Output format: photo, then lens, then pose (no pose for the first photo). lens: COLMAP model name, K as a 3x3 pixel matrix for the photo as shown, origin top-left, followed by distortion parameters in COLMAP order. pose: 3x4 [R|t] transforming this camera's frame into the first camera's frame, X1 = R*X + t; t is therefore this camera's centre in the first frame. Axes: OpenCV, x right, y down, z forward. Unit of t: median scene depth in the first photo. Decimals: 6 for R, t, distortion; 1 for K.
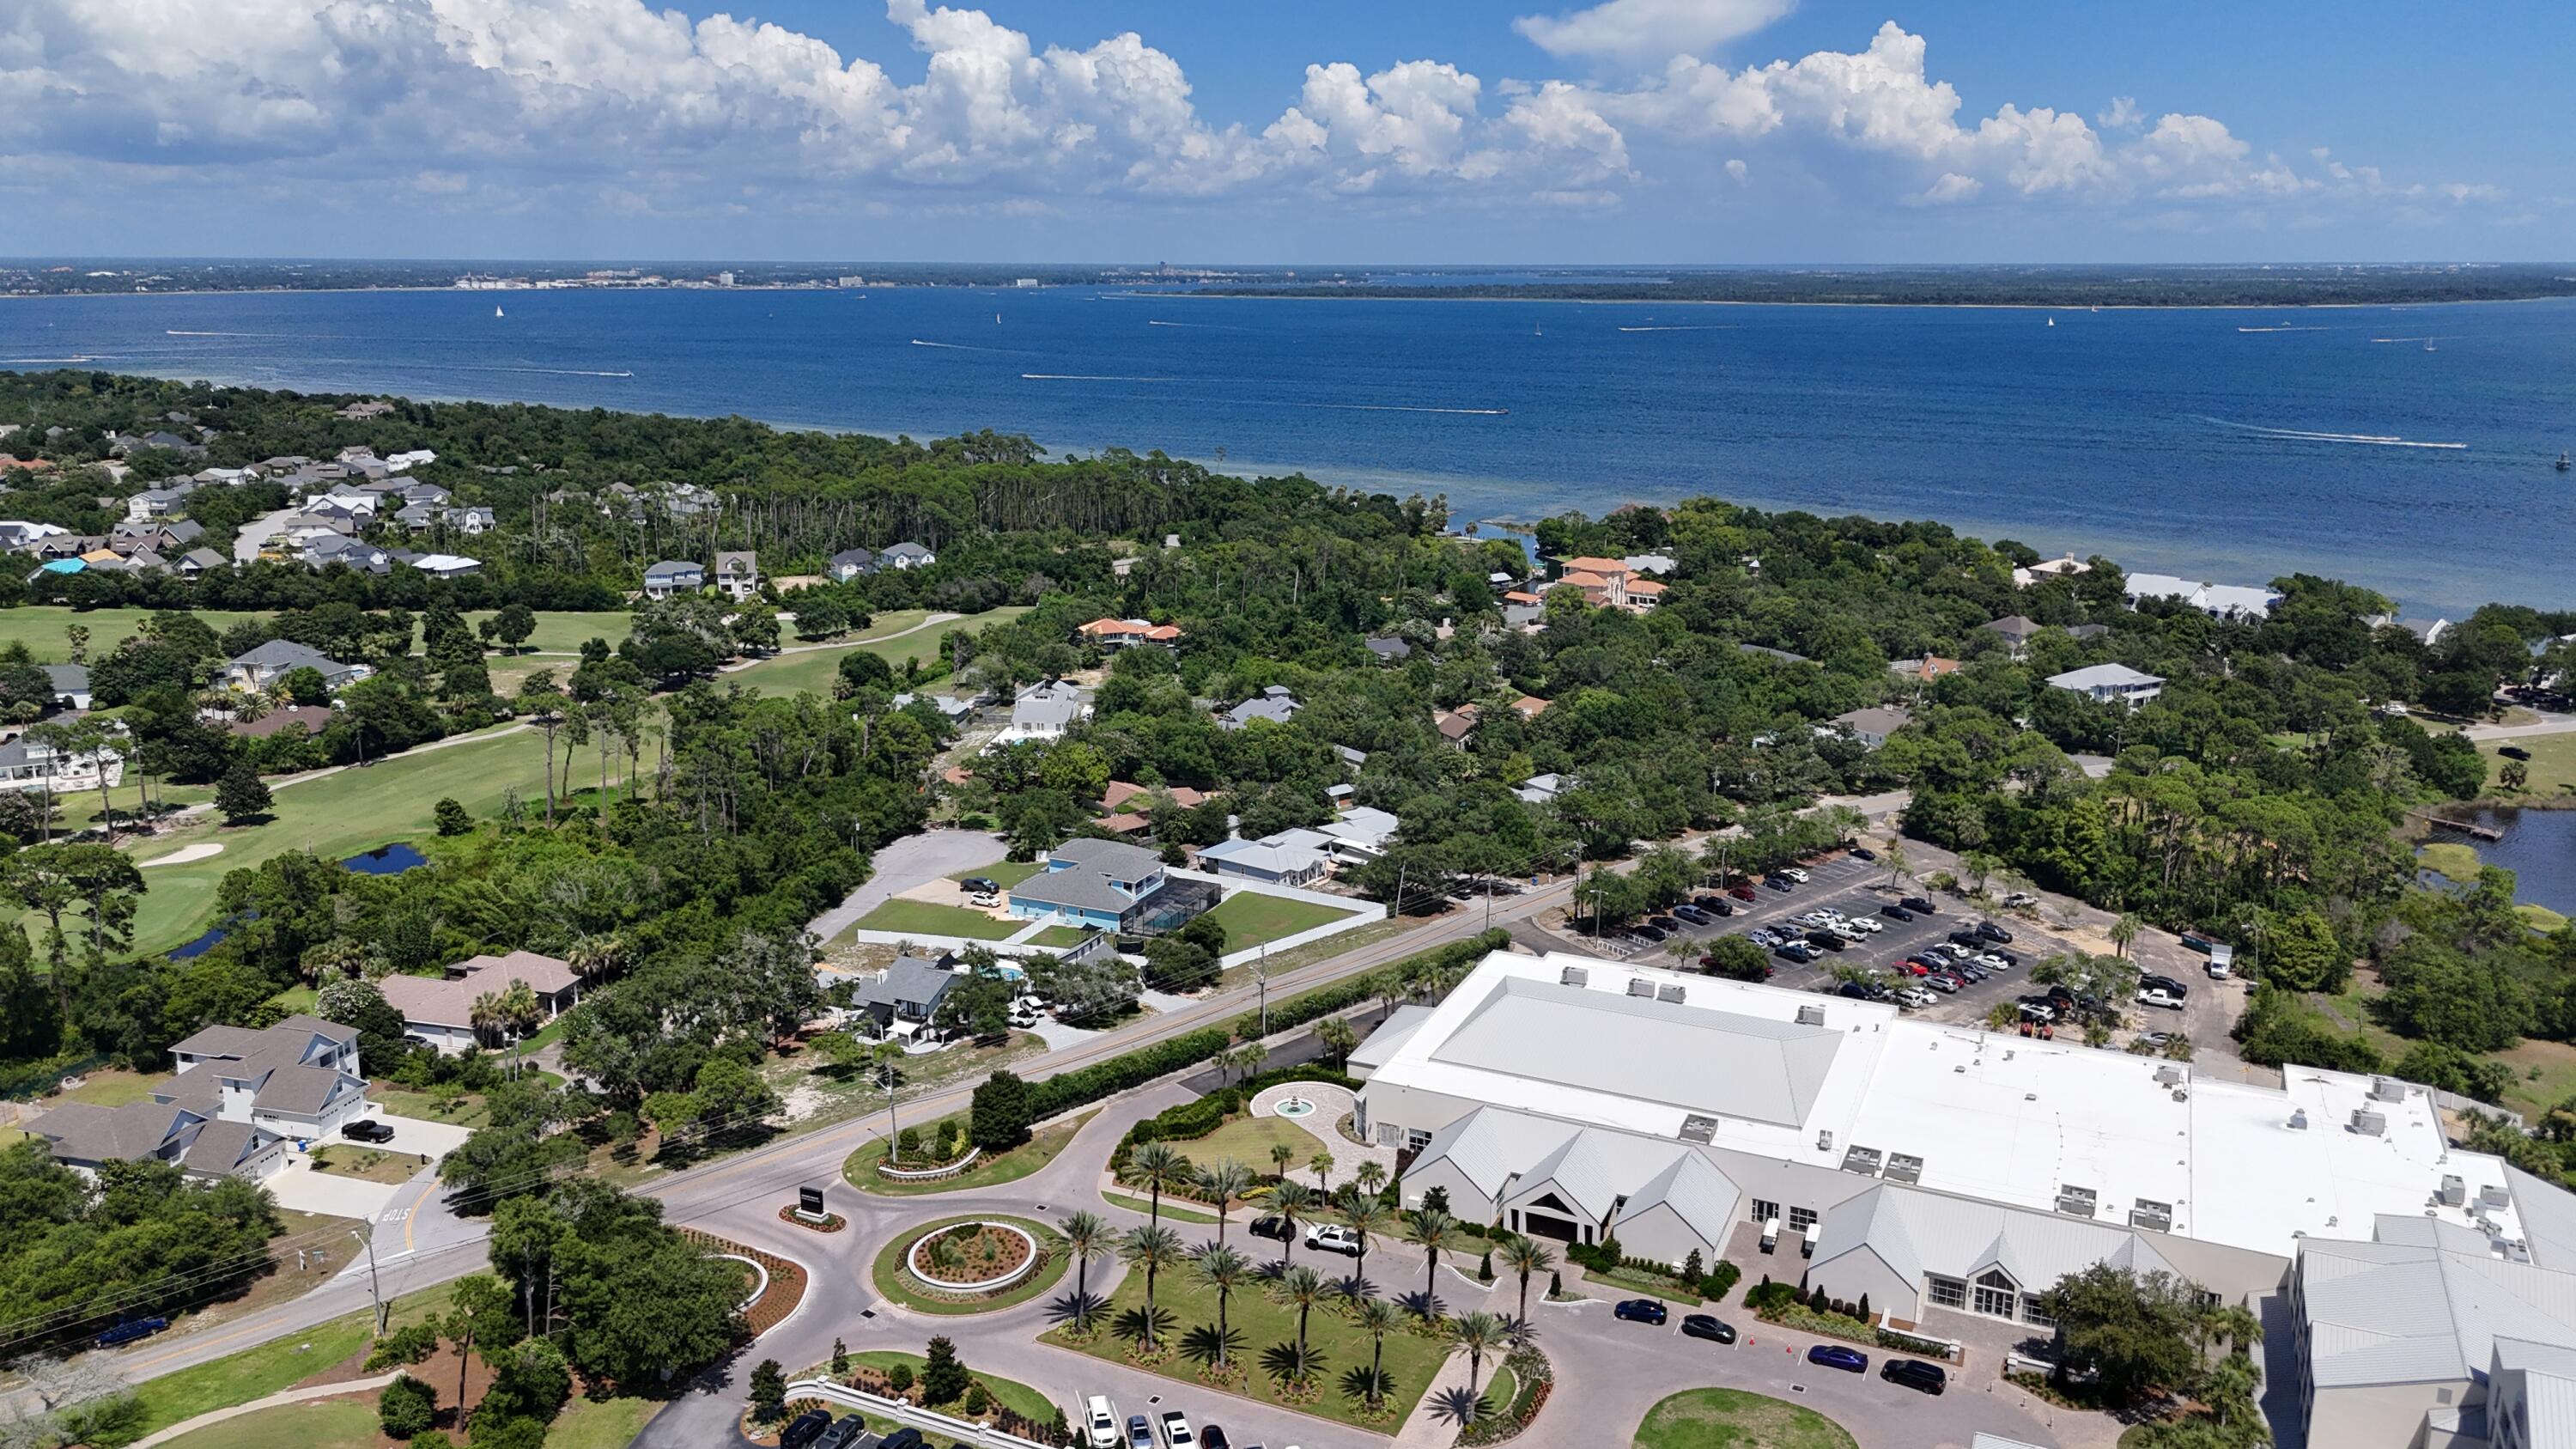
lens RADIAL K [[1889.0, 0, 1289.3], [0, 1889.0, 711.9], [0, 0, 1]] dist [0.082777, -0.086312]
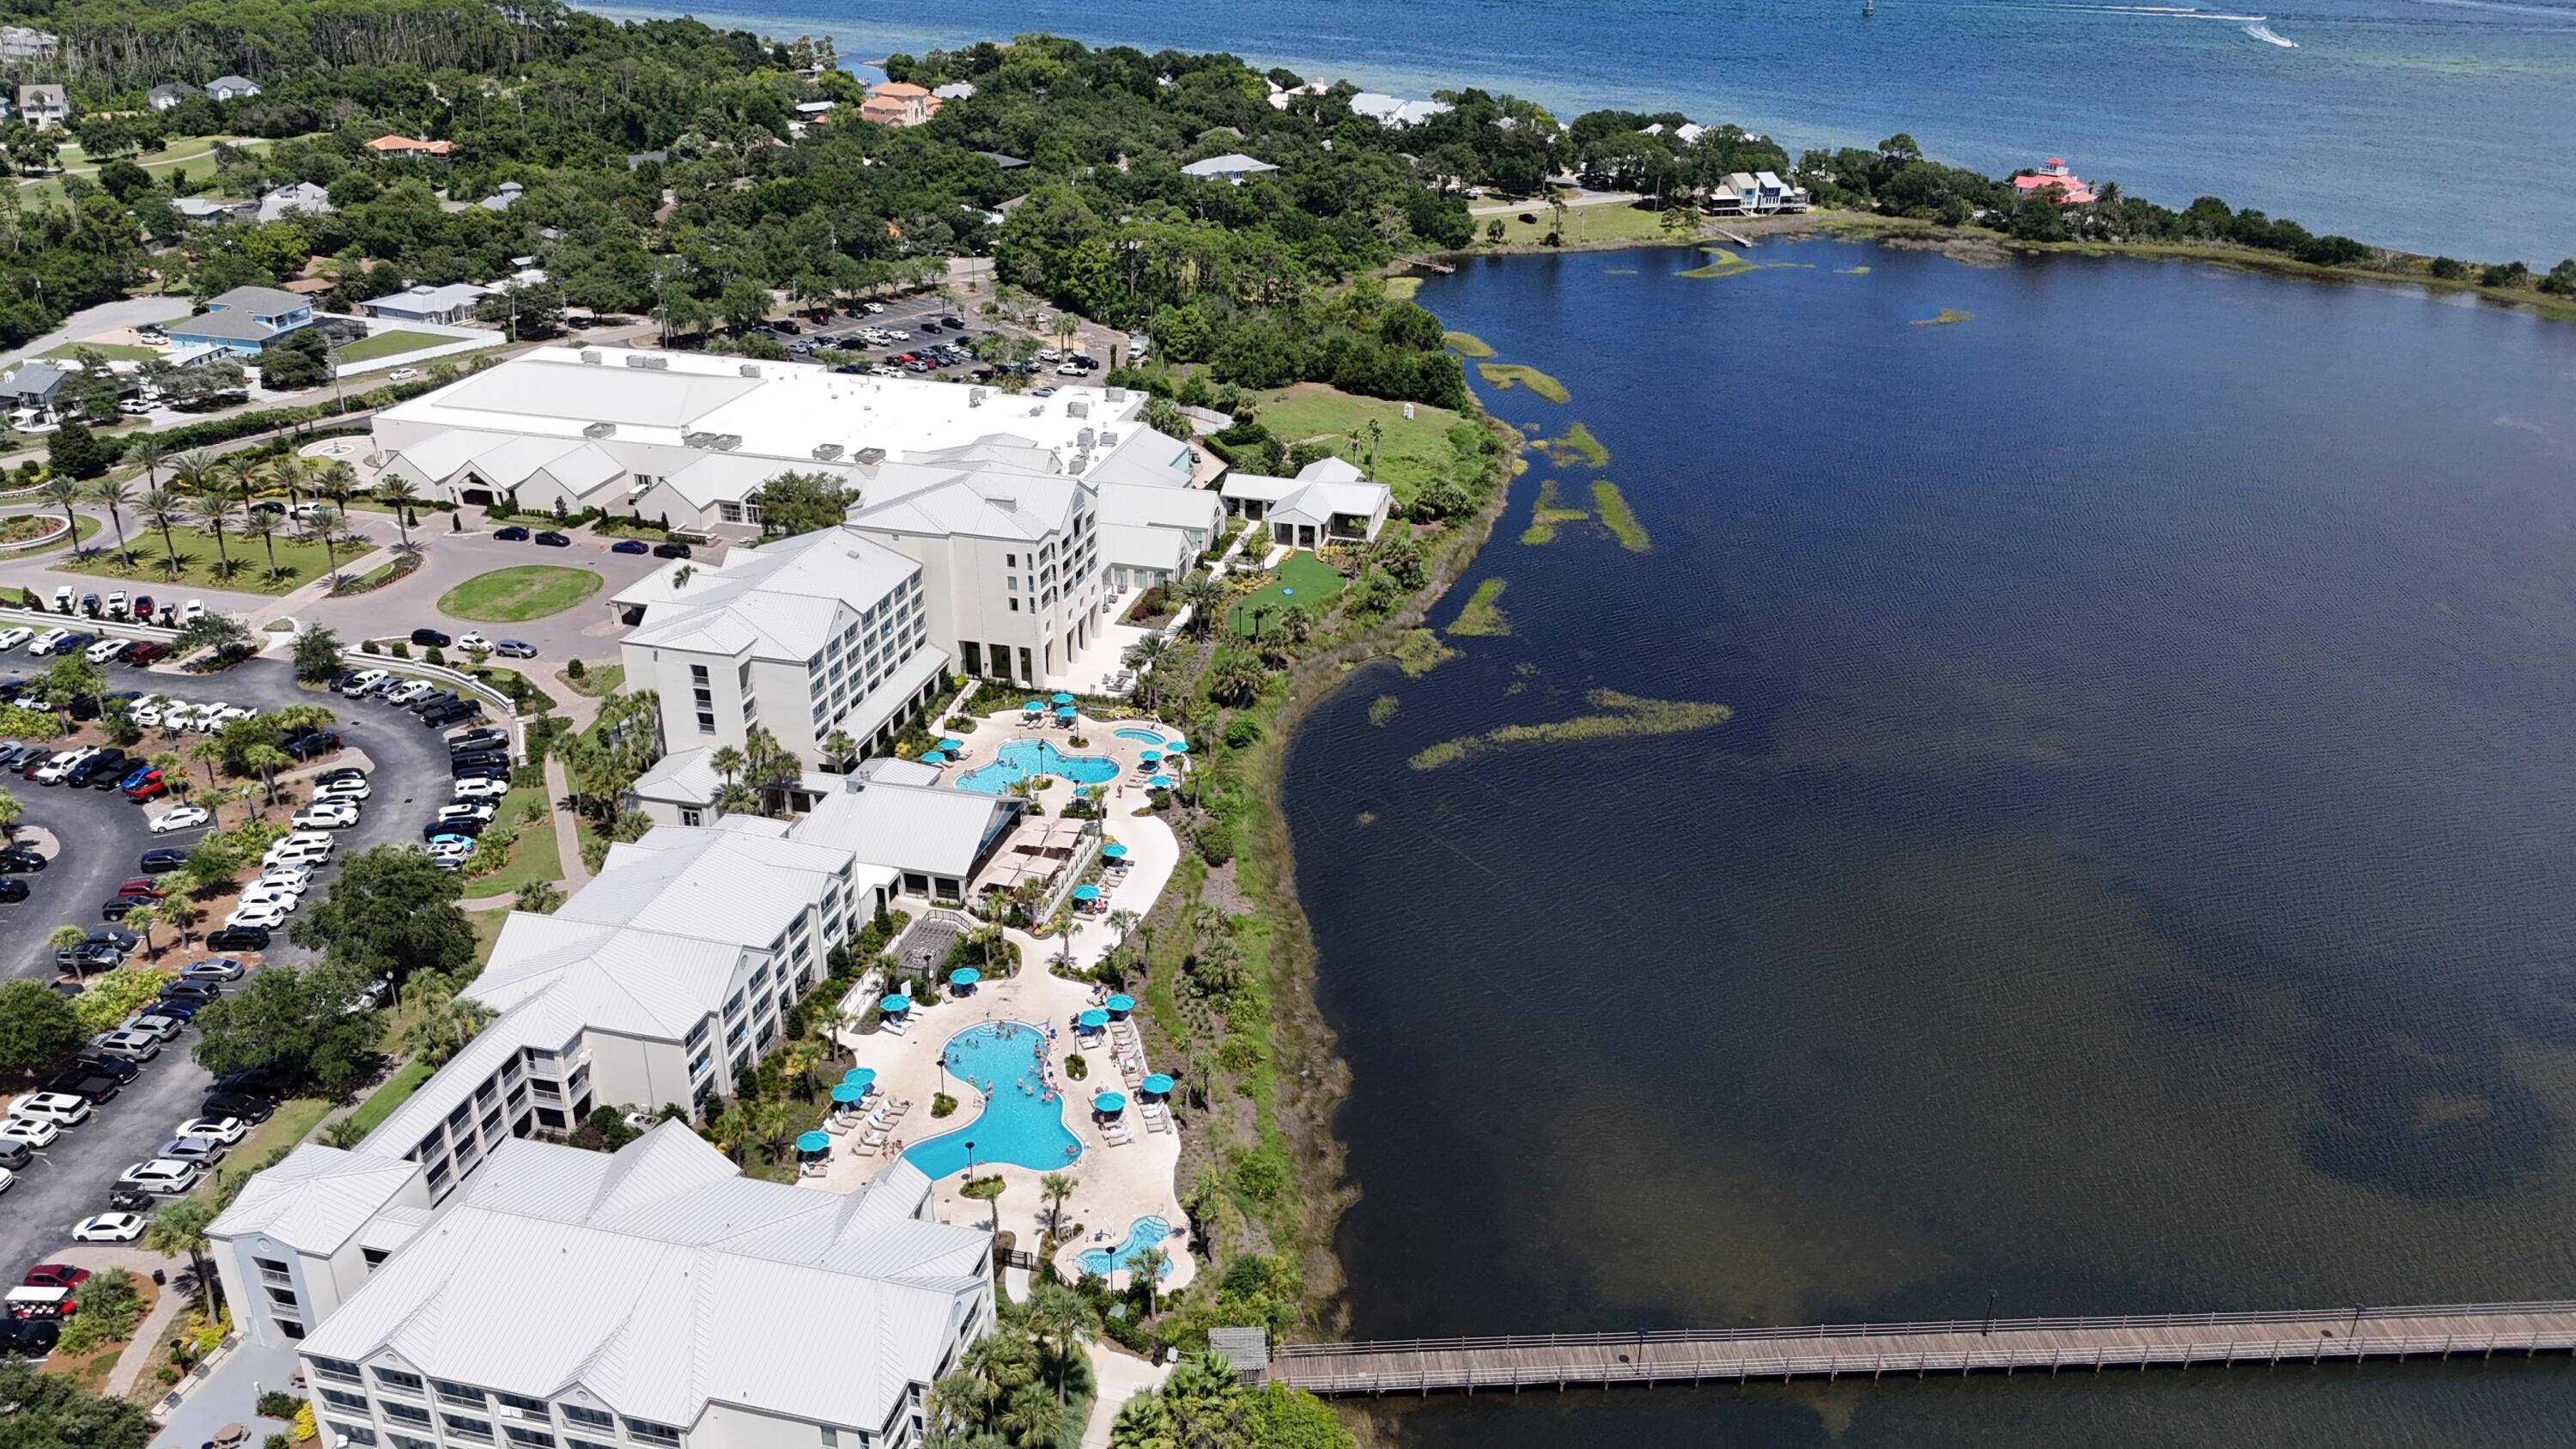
lens RADIAL K [[1889.0, 0, 1293.4], [0, 1889.0, 711.3], [0, 0, 1]] dist [0.082777, -0.086312]
pose [[0.982540, -0.070274, 0.172272, 0.315743], [0.033648, 0.977773, 0.206951, 0.099585], [-0.182986, -0.197541, 0.963065, -0.345391]]
